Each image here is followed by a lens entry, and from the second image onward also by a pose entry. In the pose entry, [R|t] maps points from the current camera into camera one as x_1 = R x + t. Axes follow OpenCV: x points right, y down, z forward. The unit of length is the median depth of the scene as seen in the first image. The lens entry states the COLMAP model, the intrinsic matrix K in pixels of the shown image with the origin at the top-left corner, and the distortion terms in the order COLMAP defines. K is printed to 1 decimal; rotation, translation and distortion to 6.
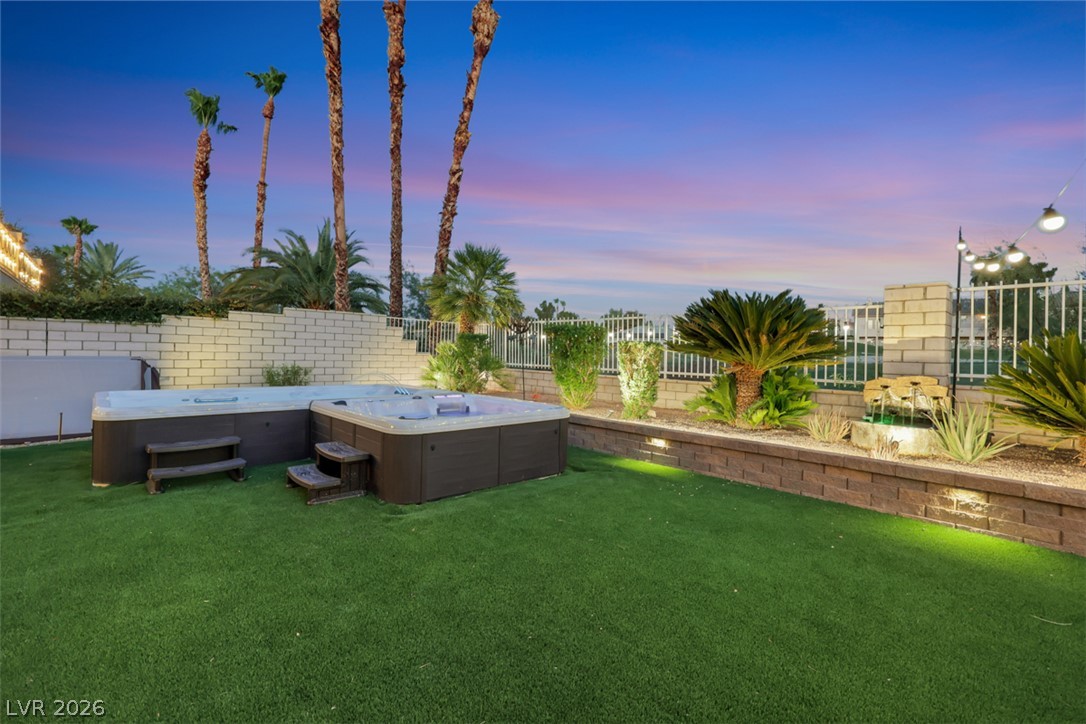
lens RADIAL K [[470.3, 0, 544.1], [0, 470.3, 353.2], [0, 0, 1]] dist [0.001279, 0.000249]
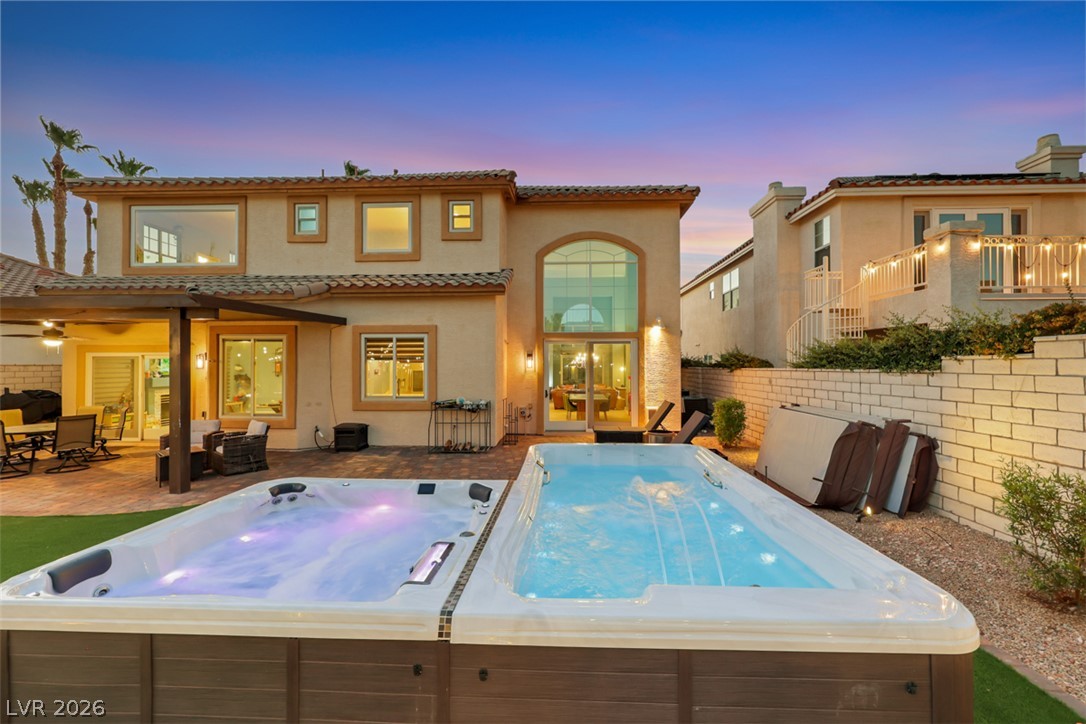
lens RADIAL K [[448.7, 0, 551.2], [0, 448.7, 359.5], [0, 0, 1]] dist [-0.000482, -0.000008]
pose [[-0.713024, -0.032559, -0.700384, -0.009900], [-0.016467, 0.999423, -0.029697, -0.041367], [0.700947, -0.009642, -0.713148, 0.865139]]
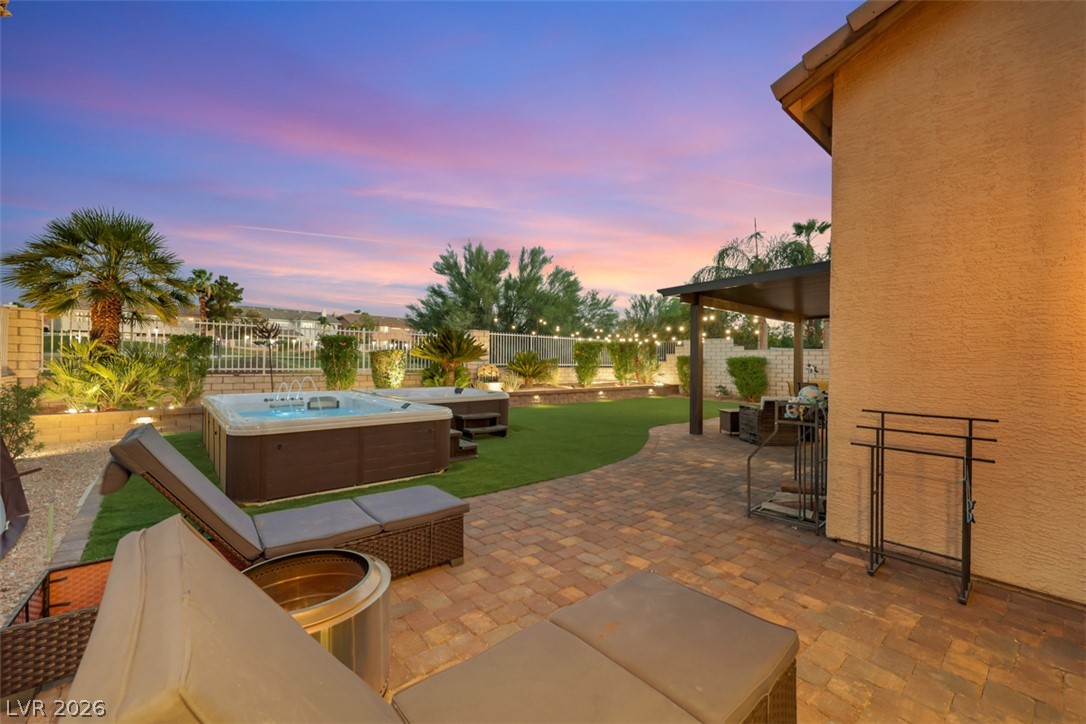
lens RADIAL K [[434.6, 0, 543.0], [0, 434.6, 362.0], [0, 0, 1]] dist [-0.000718, -0.000039]
pose [[0.046713, -0.023432, 0.998633, -0.920210], [-0.011783, 0.999642, 0.024007, -0.018001], [-0.998839, -0.012889, 0.046420, 0.298000]]
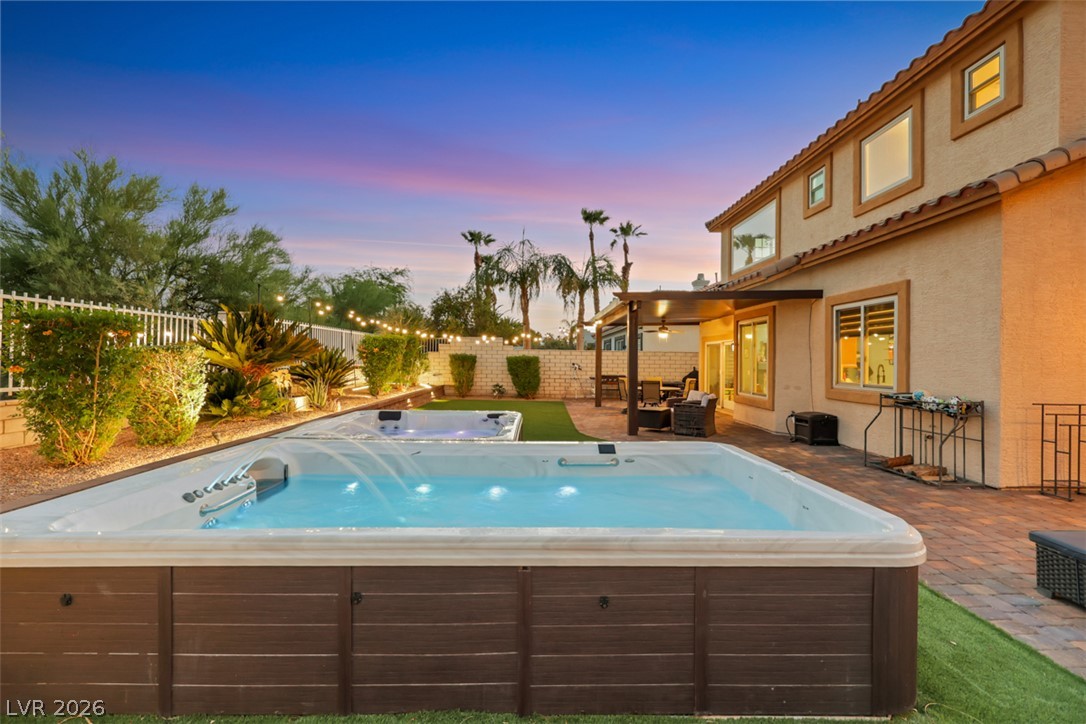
lens RADIAL K [[454.8, 0, 537.7], [0, 454.8, 360.0], [0, 0, 1]] dist [-0.000558, -0.000002]
pose [[-0.733296, -0.031582, 0.679176, -0.555268], [-0.027611, 0.999480, 0.016665, -0.022552], [-0.679349, -0.006533, -0.733787, 0.836394]]
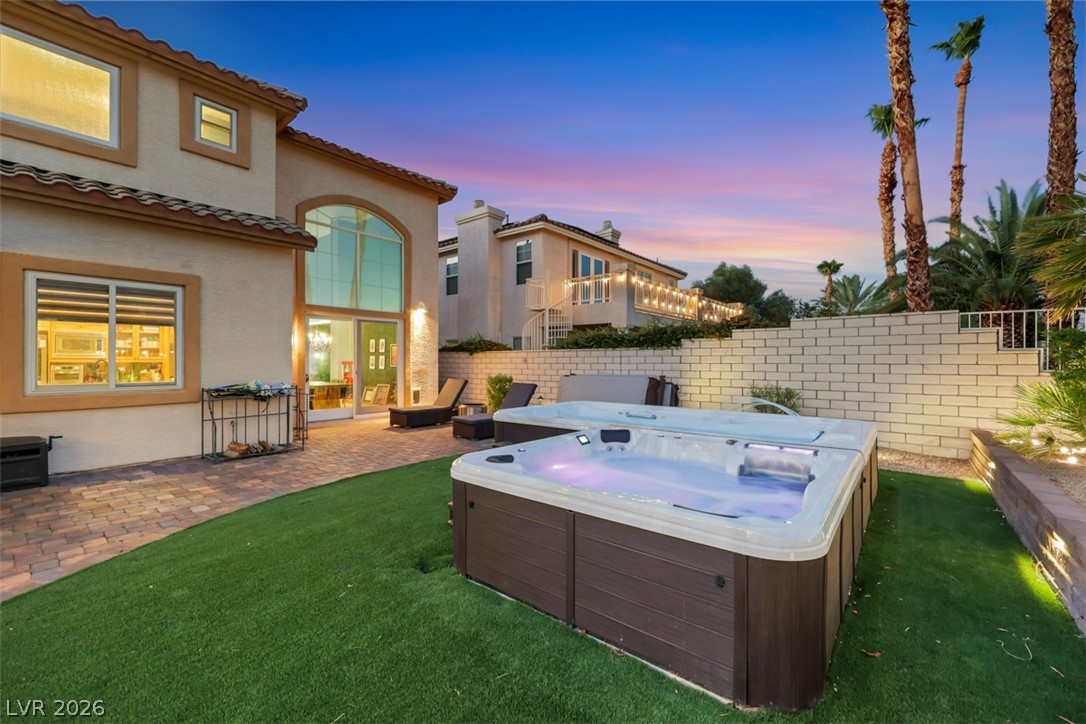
lens RADIAL K [[445.4, 0, 539.3], [0, 445.4, 359.9], [0, 0, 1]] dist [0.000452, -0.000160]
pose [[0.125824, -0.028446, -0.991645, 0.188568], [0.001079, 0.999592, -0.028537, 0.000095], [0.992052, 0.002520, 0.125804, 0.419179]]
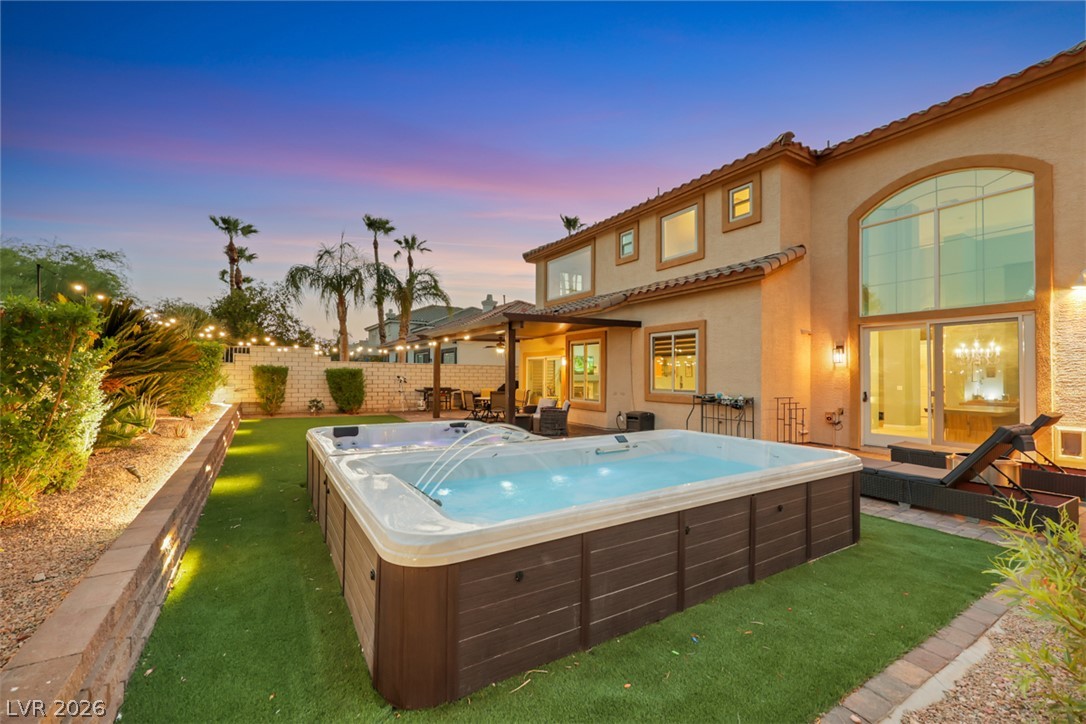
lens RADIAL K [[453.1, 0, 541.6], [0, 453.1, 368.1], [0, 0, 1]] dist [-0.001834, -0.000139]
pose [[-0.979002, -0.029738, 0.201672, -0.356014], [-0.032560, 0.999413, -0.010691, -0.014325], [-0.201236, -0.017033, -0.979395, 1.029179]]
